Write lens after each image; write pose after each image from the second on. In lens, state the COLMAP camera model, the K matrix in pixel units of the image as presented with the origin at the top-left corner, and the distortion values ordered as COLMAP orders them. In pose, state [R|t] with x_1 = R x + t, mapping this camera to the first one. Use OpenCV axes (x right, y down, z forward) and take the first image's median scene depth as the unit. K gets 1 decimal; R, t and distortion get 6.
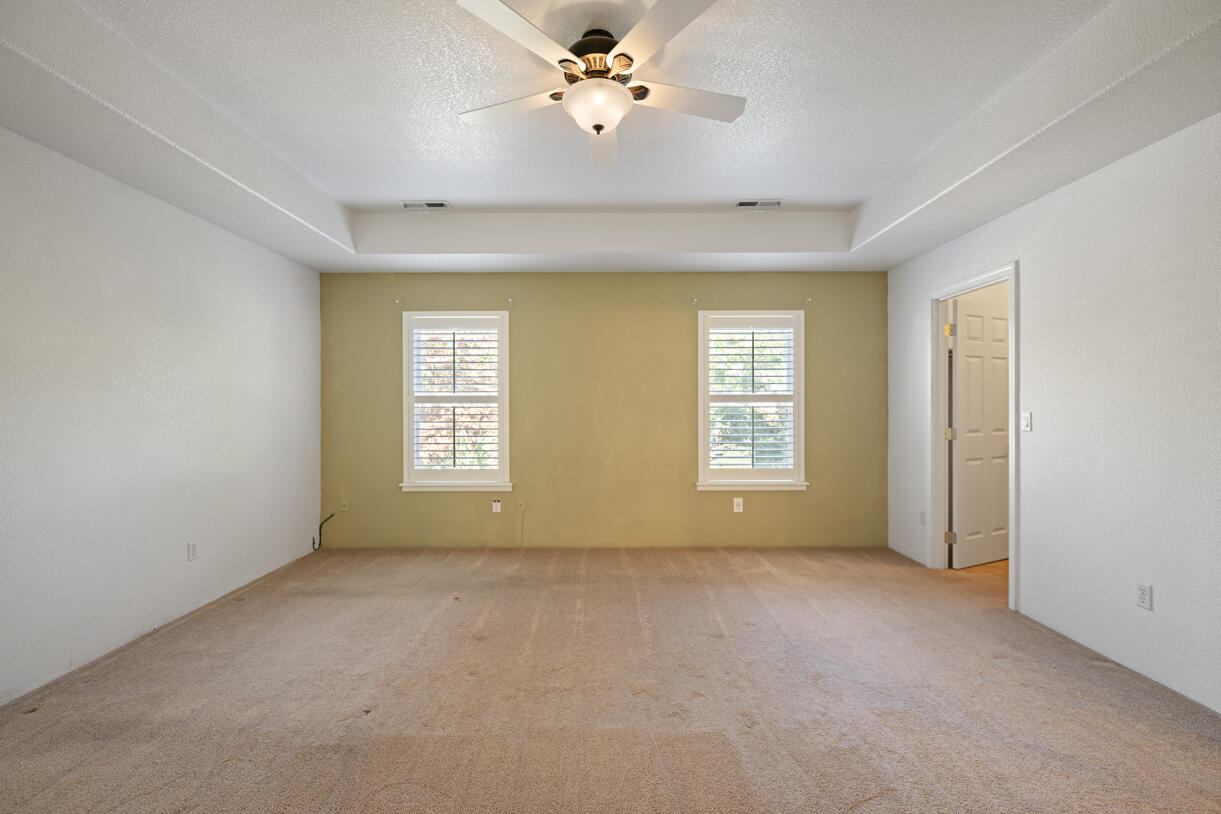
lens RADIAL K [[527.3, 0, 610.5], [0, 527.3, 407.0], [0, 0, 1]] dist [-0.000056, 0.000103]
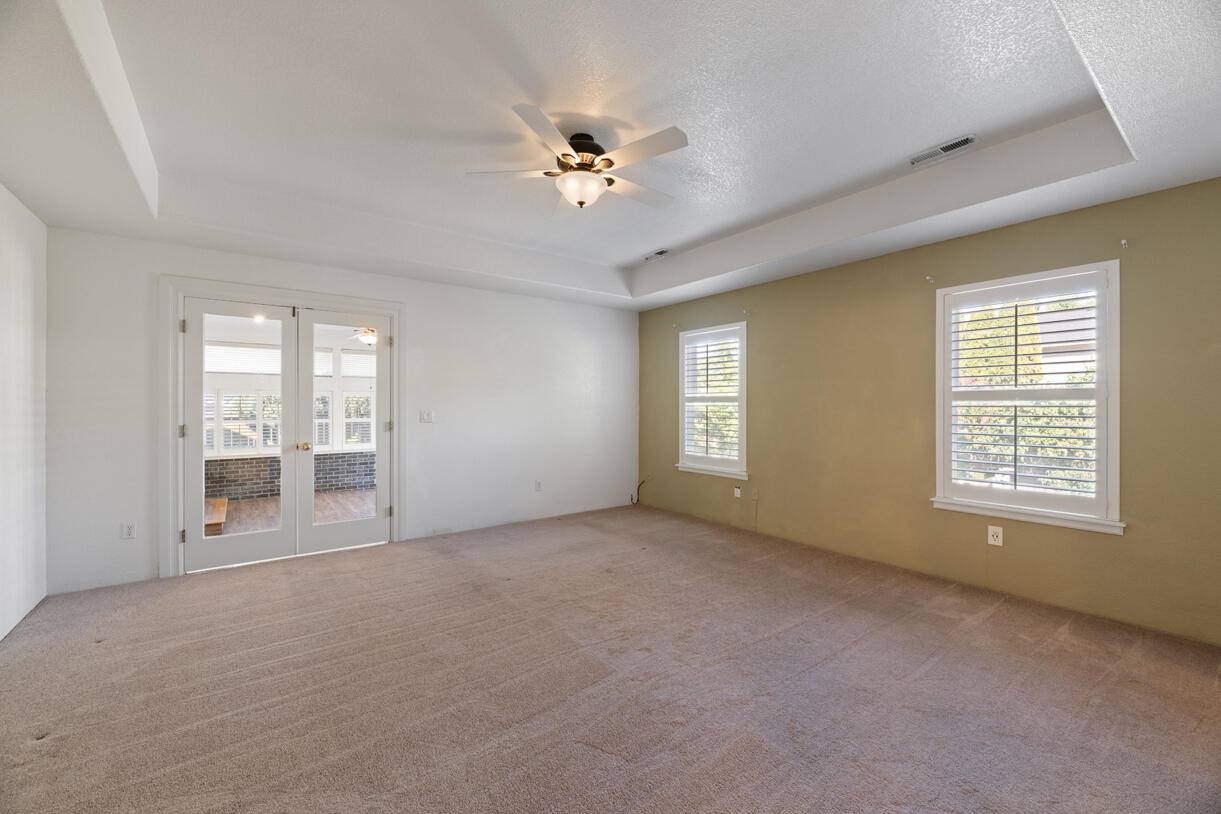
lens RADIAL K [[492.3, 0, 606.3], [0, 492.3, 408.1], [0, 0, 1]] dist [-0.002903, -0.000500]
pose [[0.596132, 0.006572, -0.802860, 0.477801], [-0.001232, 0.999973, 0.007271, -0.002313], [0.802886, -0.003345, 0.596124, 0.129756]]
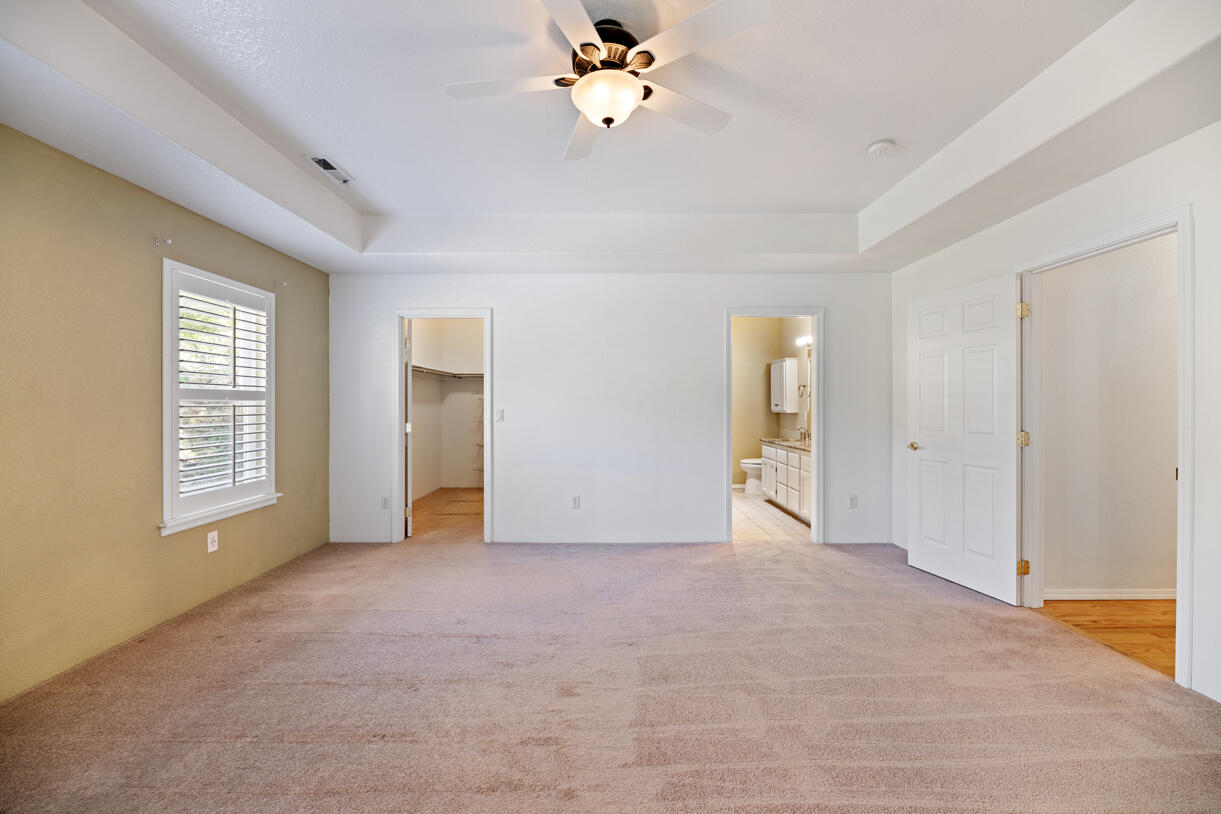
lens RADIAL K [[492.3, 0, 606.3], [0, 492.3, 408.1], [0, 0, 1]] dist [-0.002903, -0.000500]
pose [[0.012902, -0.004568, 0.999906, -0.428421], [0.002554, 0.999986, 0.004536, 0.000483], [-0.999914, 0.002495, 0.012913, 0.452219]]
